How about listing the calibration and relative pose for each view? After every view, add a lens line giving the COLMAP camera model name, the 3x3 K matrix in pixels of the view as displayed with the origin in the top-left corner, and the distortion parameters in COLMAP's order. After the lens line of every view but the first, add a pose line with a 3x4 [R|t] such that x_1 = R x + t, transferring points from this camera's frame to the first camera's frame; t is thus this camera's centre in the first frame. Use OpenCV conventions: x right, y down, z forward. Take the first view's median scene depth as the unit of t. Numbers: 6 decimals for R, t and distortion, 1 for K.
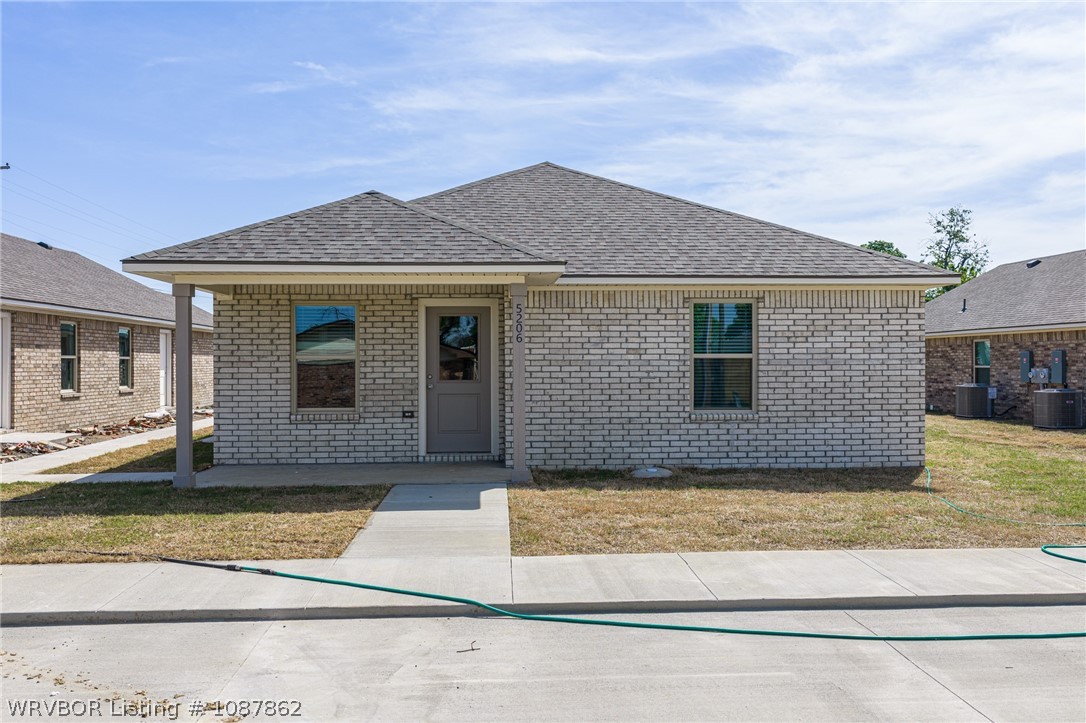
lens RADIAL K [[912.2, 0, 523.3], [0, 912.2, 364.0], [0, 0, 1]] dist [0.013756, -0.001039]
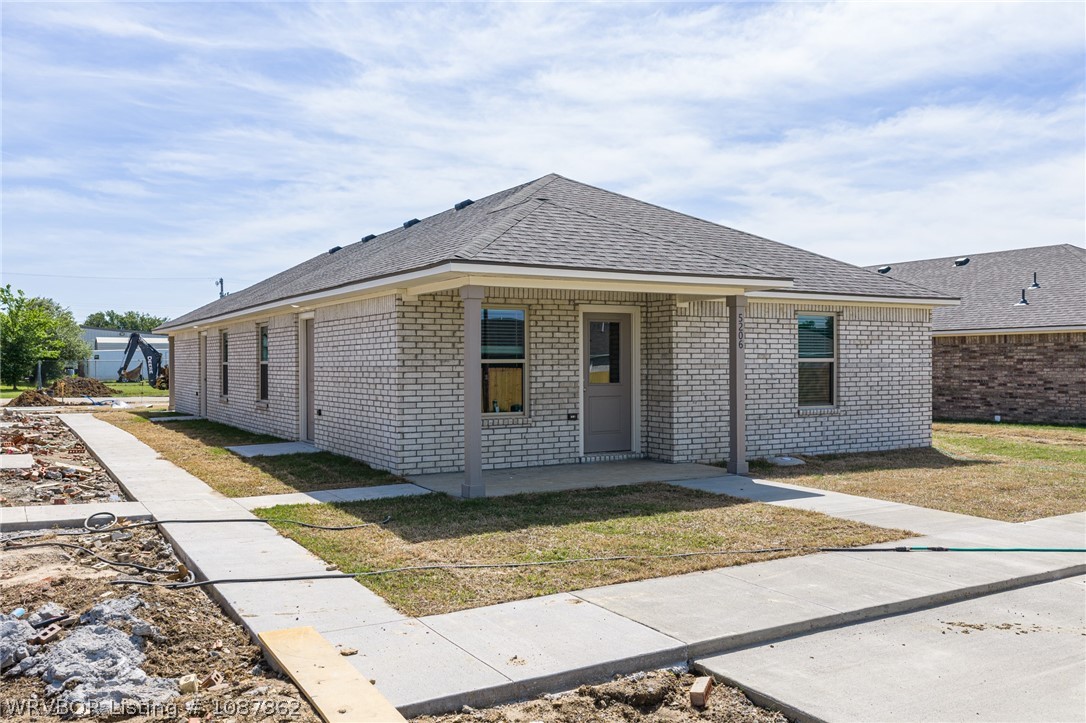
lens RADIAL K [[912.2, 0, 523.3], [0, 912.2, 364.0], [0, 0, 1]] dist [0.013756, -0.001039]
pose [[0.897135, -0.001687, 0.441753, -0.636456], [0.001698, 0.999998, 0.000370, -0.004815], [-0.441753, 0.000418, 0.897137, 0.102882]]
